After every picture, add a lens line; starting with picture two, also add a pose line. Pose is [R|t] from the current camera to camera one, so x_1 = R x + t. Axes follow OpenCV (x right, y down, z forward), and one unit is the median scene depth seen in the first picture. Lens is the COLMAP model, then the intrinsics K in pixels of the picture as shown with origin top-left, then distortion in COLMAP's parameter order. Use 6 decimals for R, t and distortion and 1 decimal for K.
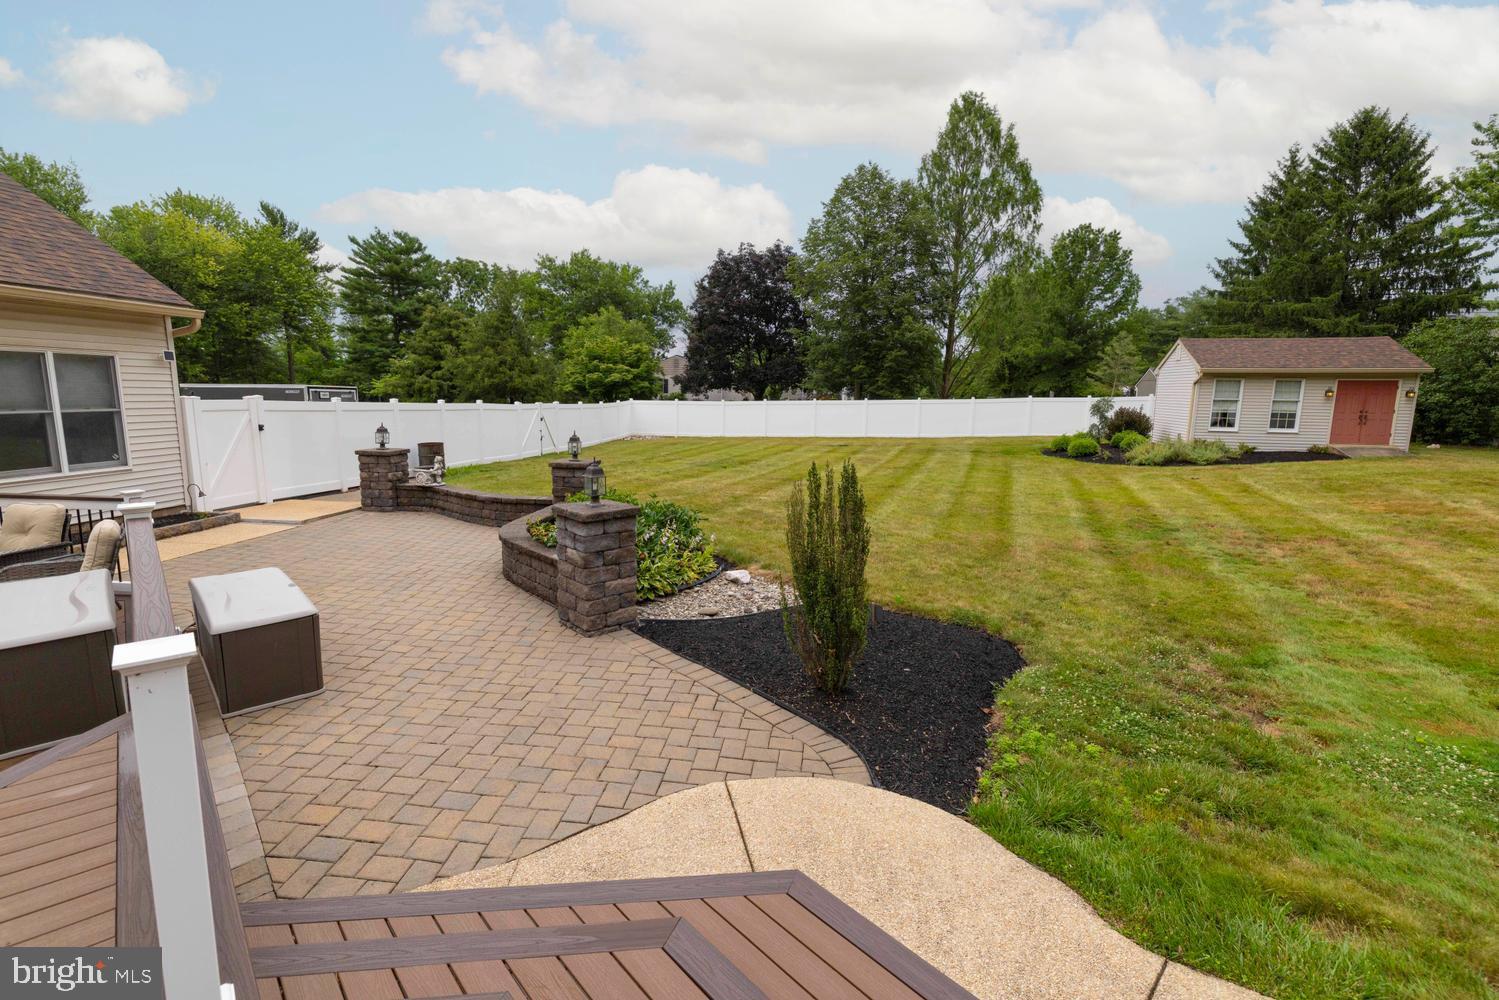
lens RADIAL K [[679.7, 0, 733.8], [0, 679.7, 497.0], [0, 0, 1]] dist [0.003909, -0.000892]
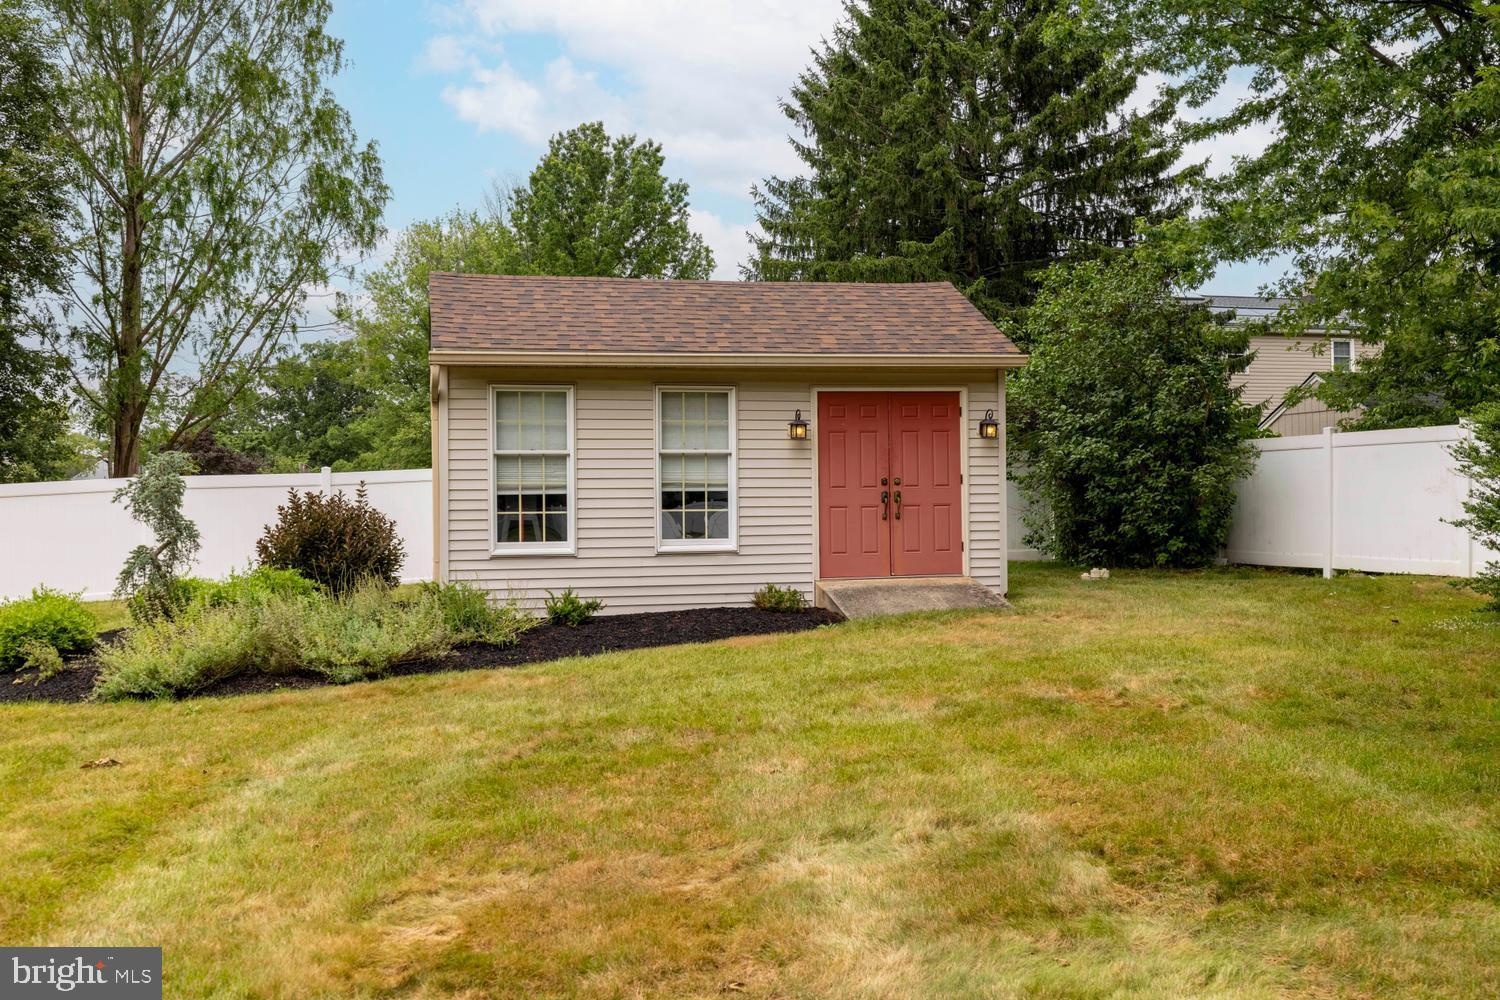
lens RADIAL K [[1499.5, 0, 742.9], [0, 1499.5, 500.3], [0, 0, 1]] dist [0.000649, 0.000000]
pose [[0.892261, -0.021801, 0.450993, 0.476163], [0.092008, 0.986655, -0.134337, -0.020342], [-0.442046, 0.161359, 0.882360, 0.342529]]
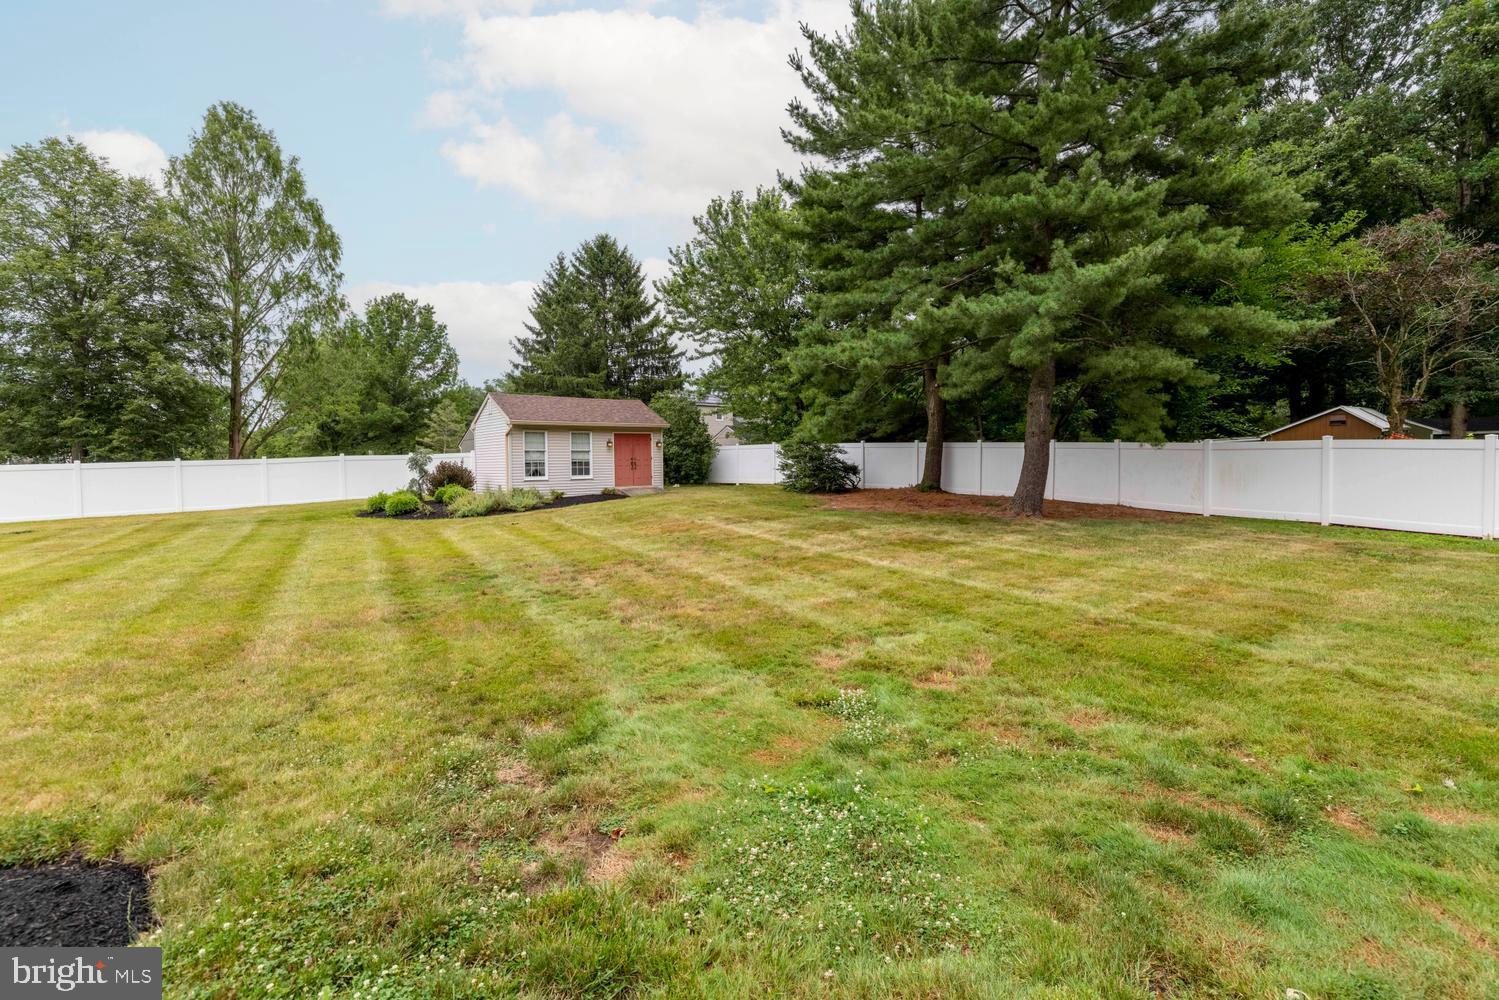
lens RADIAL K [[679.7, 0, 754.8], [0, 679.7, 473.9], [0, 0, 1]] dist [0.003909, -0.000892]
pose [[0.602229, -0.033218, 0.797632, 0.082376], [0.144003, 0.987265, -0.067610, 0.012845], [-0.785228, 0.155578, 0.599343, 0.101563]]
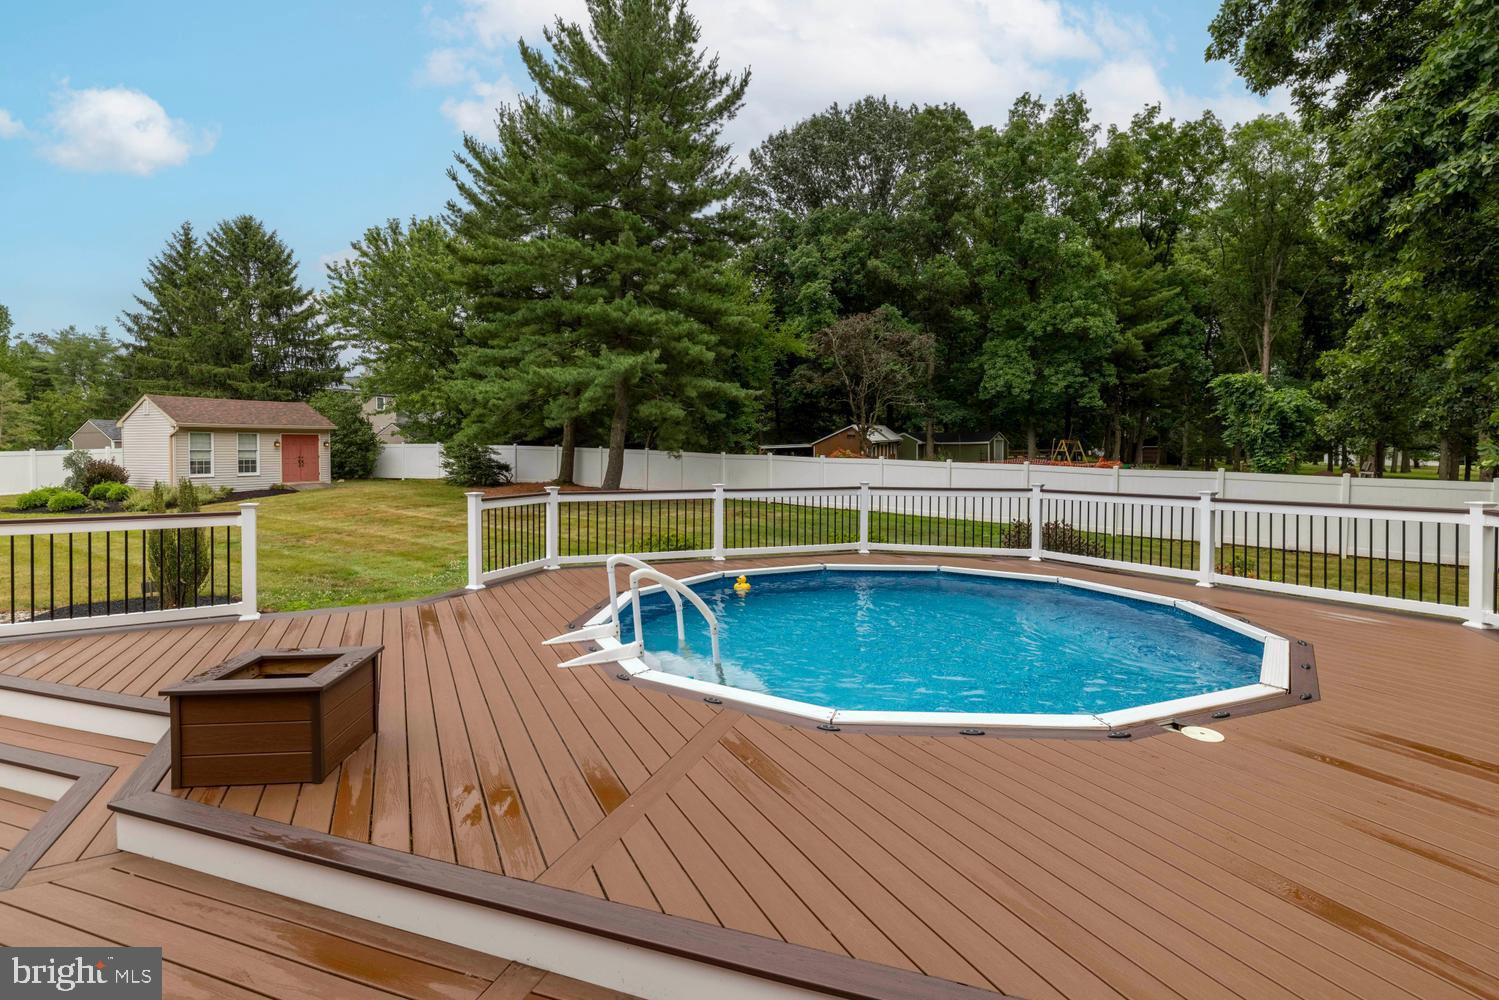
lens RADIAL K [[745.1, 0, 736.2], [0, 745.1, 465.0], [0, 0, 1]] dist [0.011260, 0.000383]
pose [[0.245412, -0.033298, 0.968847, -0.273614], [0.155939, 0.987751, -0.005552, 0.029831], [-0.956795, 0.152444, 0.247598, -0.172829]]
